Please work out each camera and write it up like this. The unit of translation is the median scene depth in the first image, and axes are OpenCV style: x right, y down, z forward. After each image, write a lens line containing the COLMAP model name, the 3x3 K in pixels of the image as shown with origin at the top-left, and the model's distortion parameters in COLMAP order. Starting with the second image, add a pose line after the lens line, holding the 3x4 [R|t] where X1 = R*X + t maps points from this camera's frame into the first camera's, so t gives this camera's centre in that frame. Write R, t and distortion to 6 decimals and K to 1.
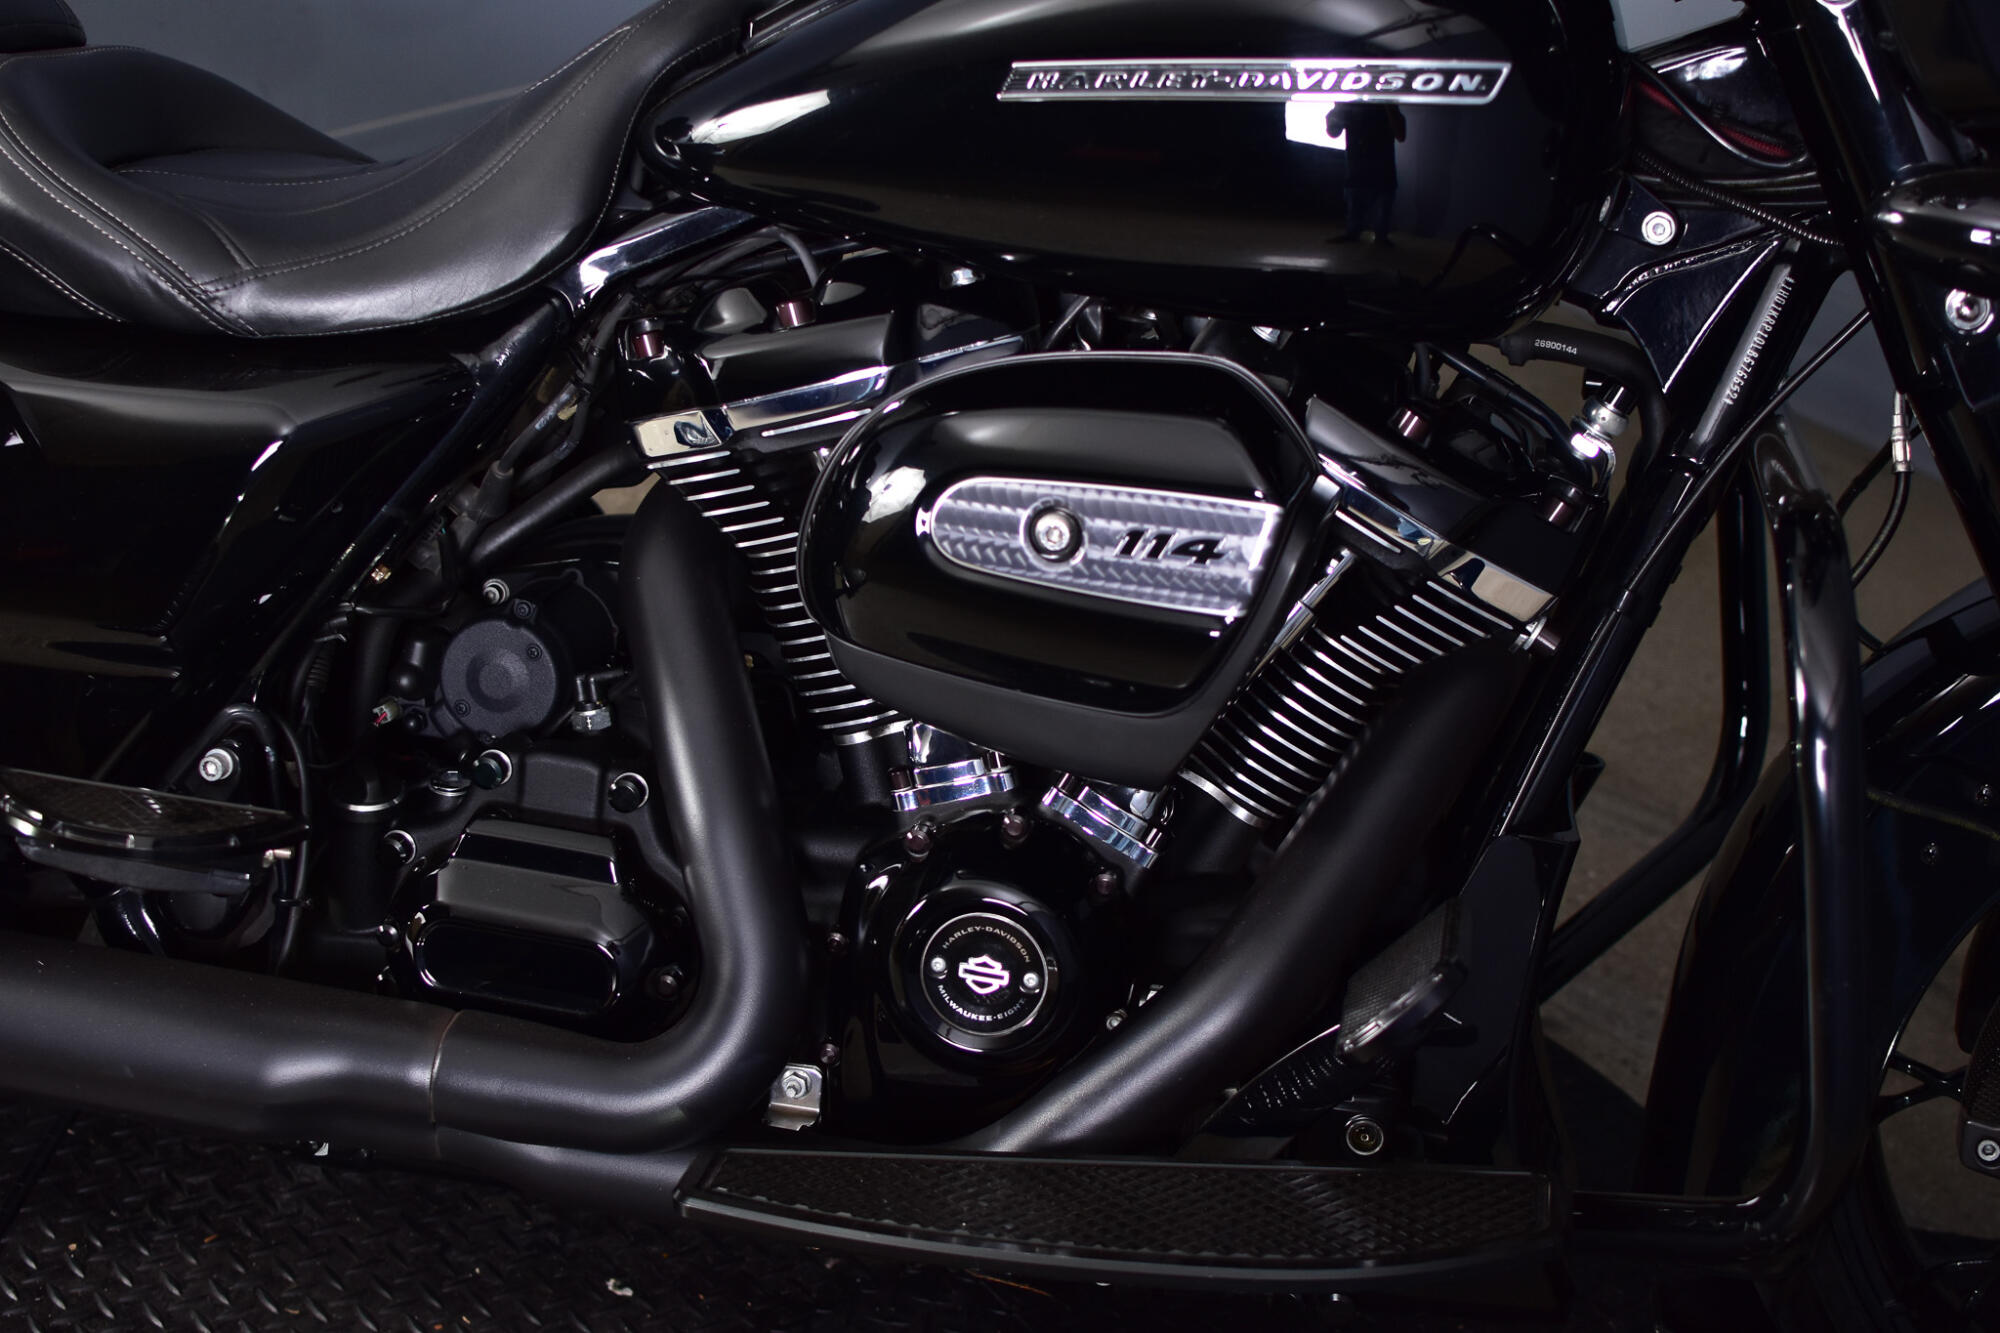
lens RADIAL K [[3045.6, 0, 1000.0], [0, 3045.6, 666.5], [0, 0, 1]] dist [-0.180071, 0.042904]
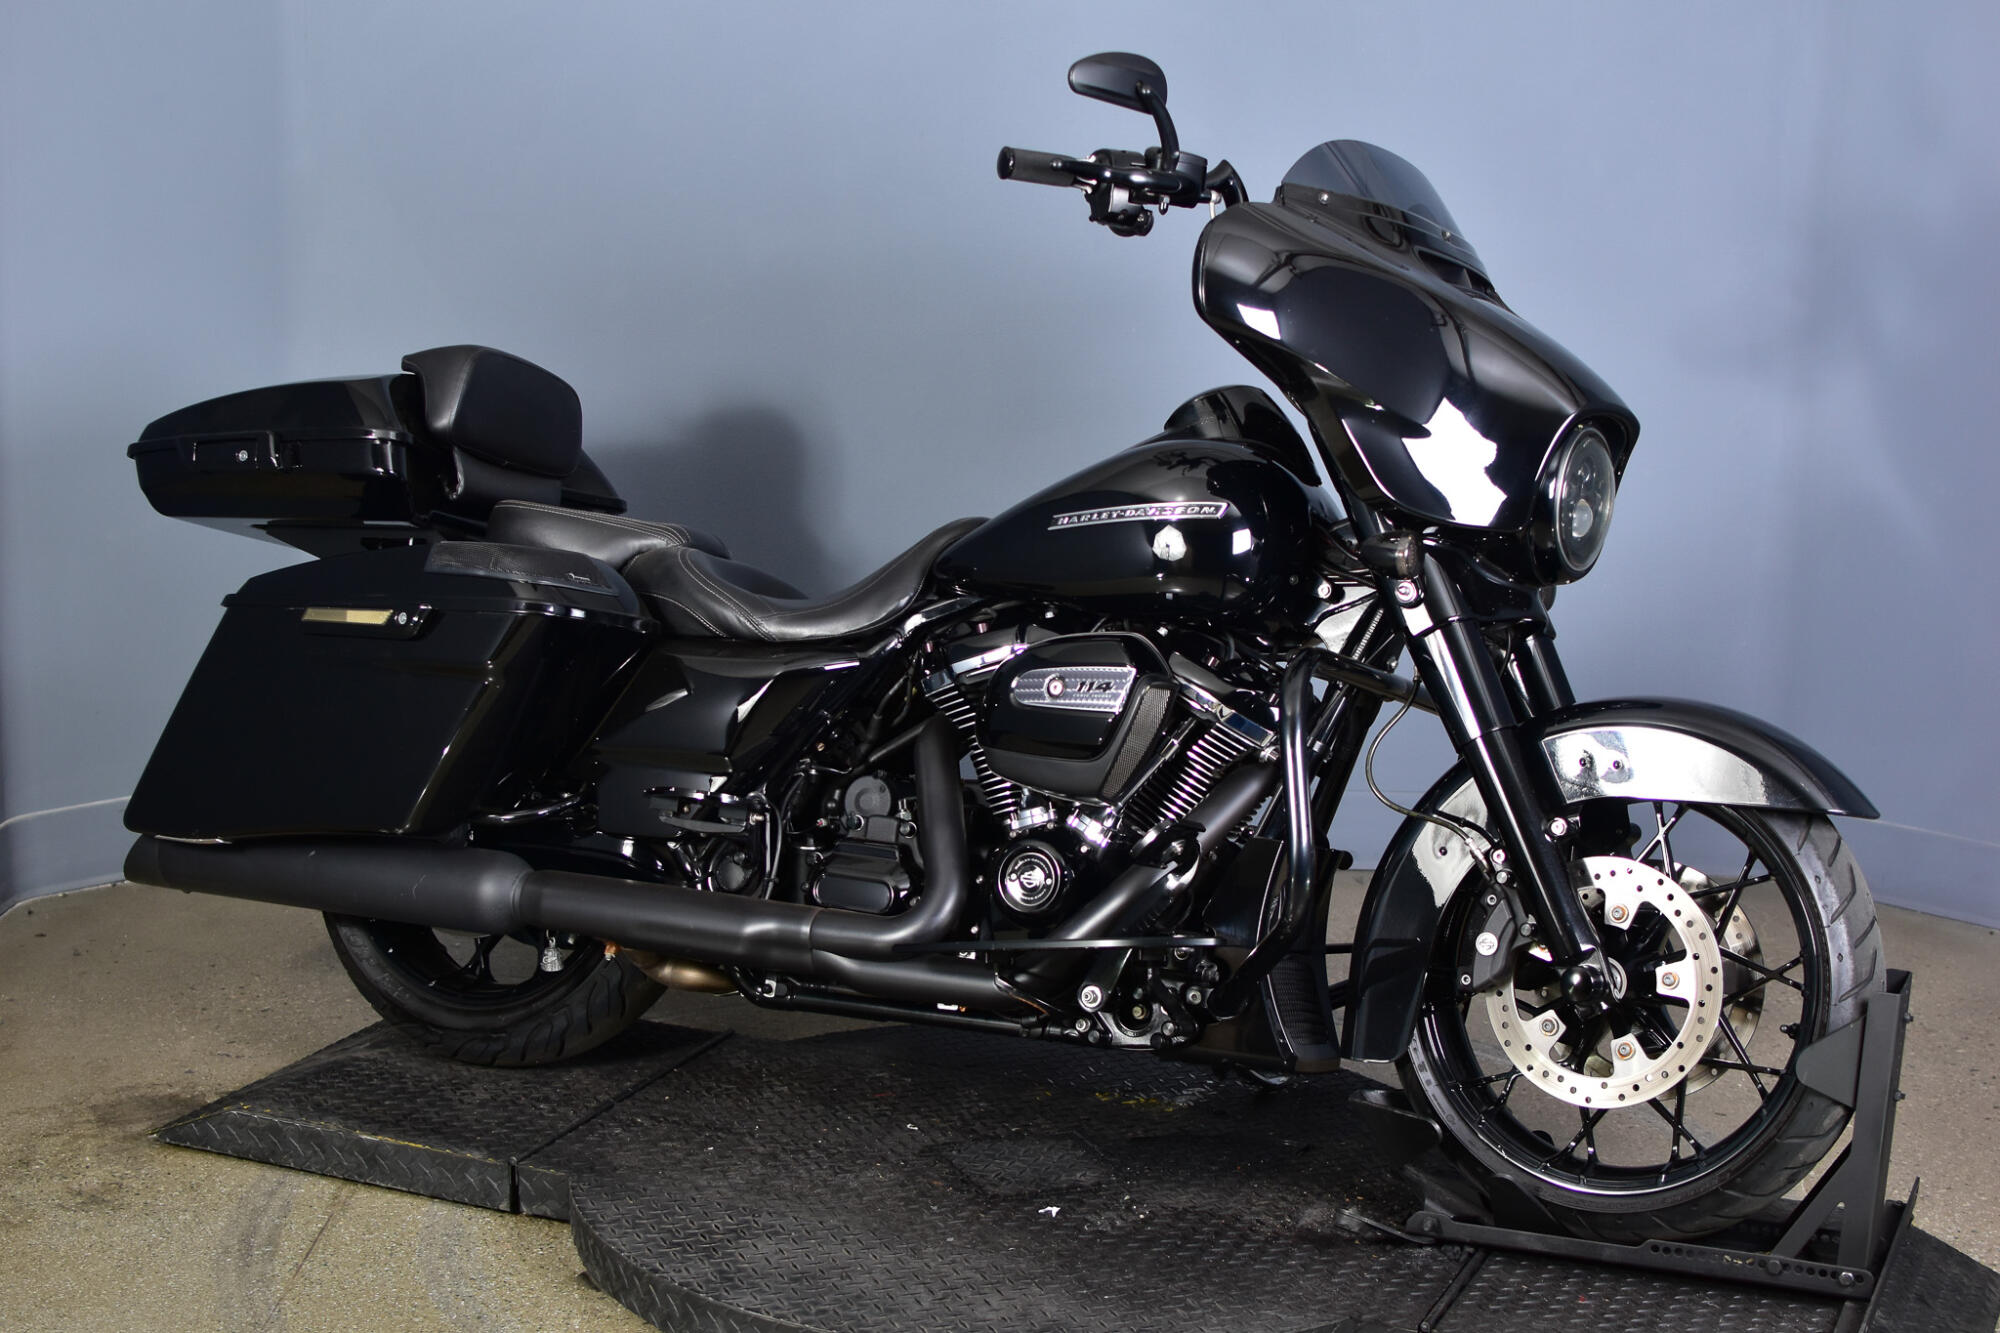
lens RADIAL K [[3045.6, 0, 1000.0], [0, 3045.6, 666.5], [0, 0, 1]] dist [-0.180071, 0.042904]
pose [[0.964904, 0.002575, -0.262591, 0.598268], [-0.098129, 0.931050, -0.351450, 0.784331], [0.243580, 0.364883, 0.898626, -1.229141]]
